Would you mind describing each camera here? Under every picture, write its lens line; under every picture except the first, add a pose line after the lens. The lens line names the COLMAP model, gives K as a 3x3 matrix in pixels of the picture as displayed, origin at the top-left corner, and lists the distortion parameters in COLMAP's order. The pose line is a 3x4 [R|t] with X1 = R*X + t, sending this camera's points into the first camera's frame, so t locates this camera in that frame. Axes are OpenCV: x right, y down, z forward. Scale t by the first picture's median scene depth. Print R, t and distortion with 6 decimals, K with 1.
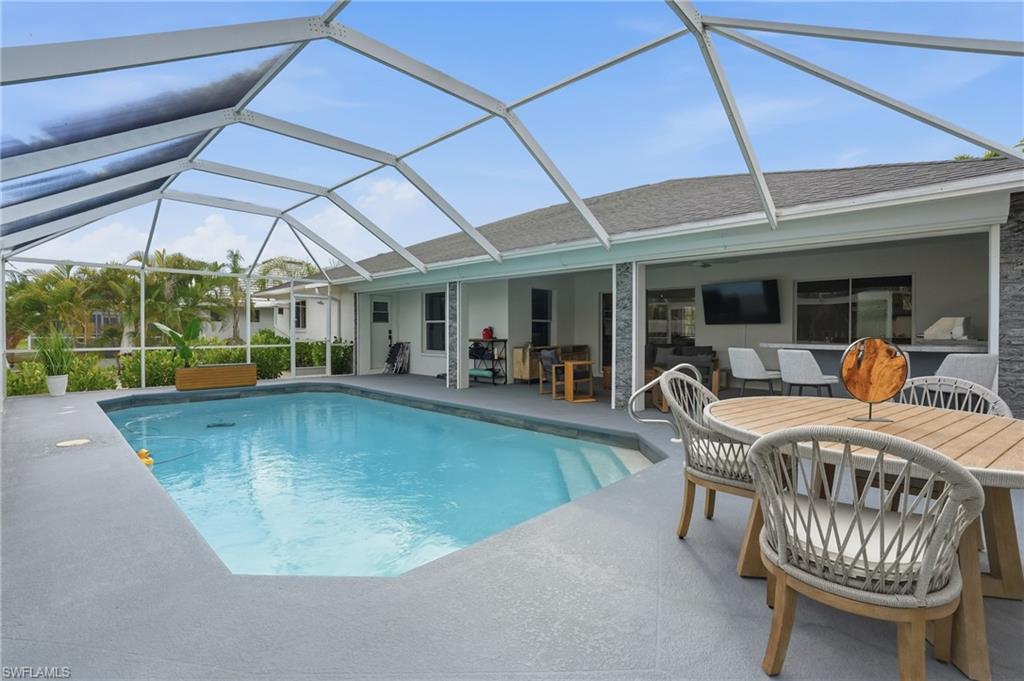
lens RADIAL K [[469.9, 0, 515.2], [0, 469.9, 340.6], [0, 0, 1]] dist [-0.041277, 0.008627]
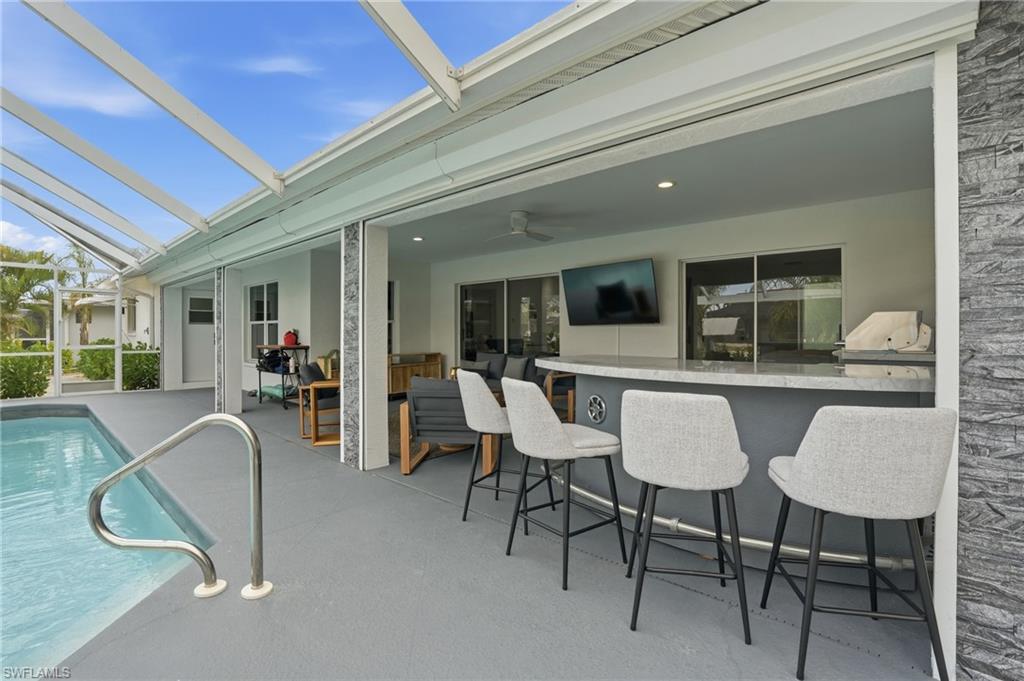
lens RADIAL K [[469.9, 0, 510.8], [0, 469.9, 338.2], [0, 0, 1]] dist [-0.041277, 0.008627]
pose [[0.999958, -0.000912, 0.009078, 0.361853], [0.000996, 0.999957, -0.009222, -0.010156], [-0.009069, 0.009230, 0.999916, 0.327895]]
